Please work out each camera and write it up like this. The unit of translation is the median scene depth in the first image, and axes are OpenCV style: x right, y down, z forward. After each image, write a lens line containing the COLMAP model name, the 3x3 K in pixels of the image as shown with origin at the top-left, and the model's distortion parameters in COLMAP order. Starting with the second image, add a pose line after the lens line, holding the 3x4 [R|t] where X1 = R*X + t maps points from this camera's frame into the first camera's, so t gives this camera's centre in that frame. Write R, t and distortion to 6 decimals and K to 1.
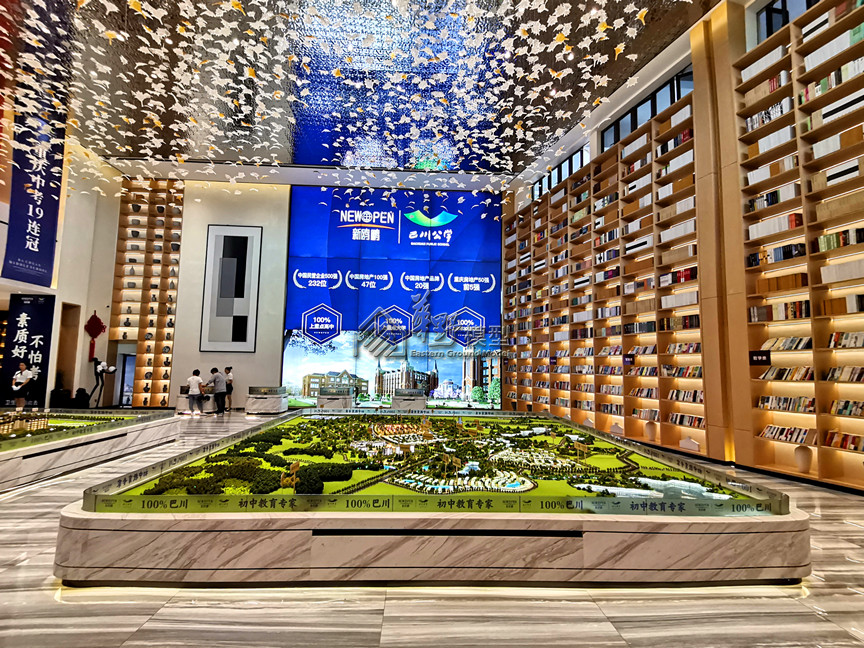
lens RADIAL K [[417.2, 0, 430.0], [0, 417.2, 326.4], [0, 0, 1]] dist [0.092163, -0.075720]
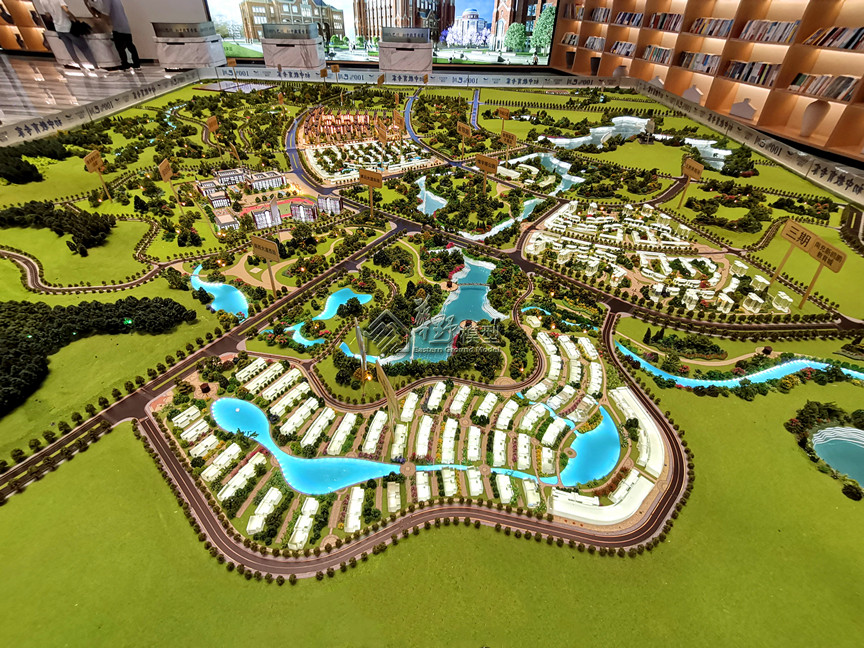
lens RADIAL K [[417.2, 0, 430.0], [0, 417.2, 326.4], [0, 0, 1]] dist [0.092163, -0.075720]
pose [[0.998611, 0.032182, -0.041717, 0.026450], [0.005282, 0.726645, 0.686993, 0.034023], [0.052422, -0.686259, 0.725465, 0.230684]]
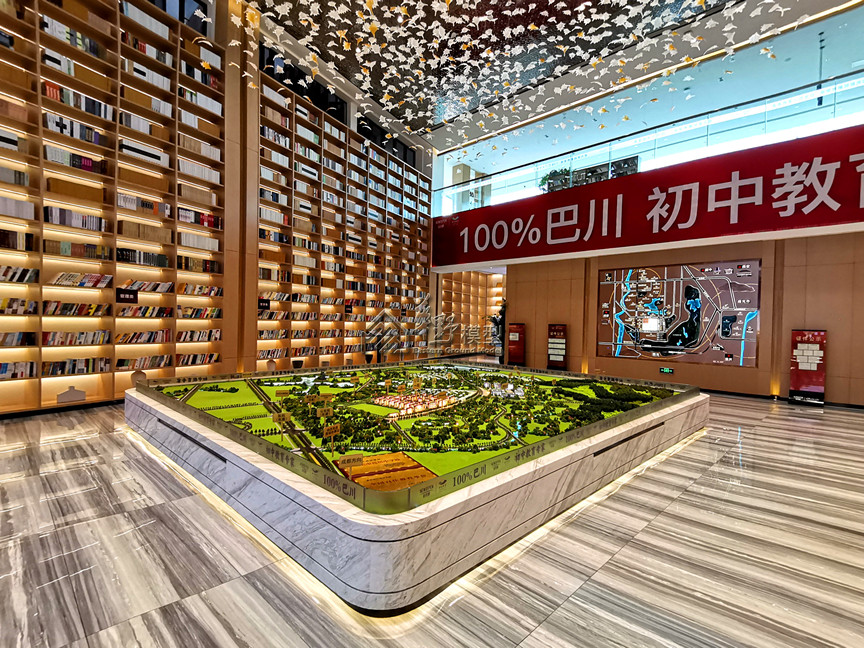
lens RADIAL K [[417.2, 0, 430.0], [0, 417.2, 326.4], [0, 0, 1]] dist [0.092163, -0.075720]
pose [[-0.683889, -0.043288, 0.728301, -0.298810], [-0.107182, 0.993369, -0.041603, 0.067288], [-0.721670, -0.106512, -0.683994, 0.720395]]
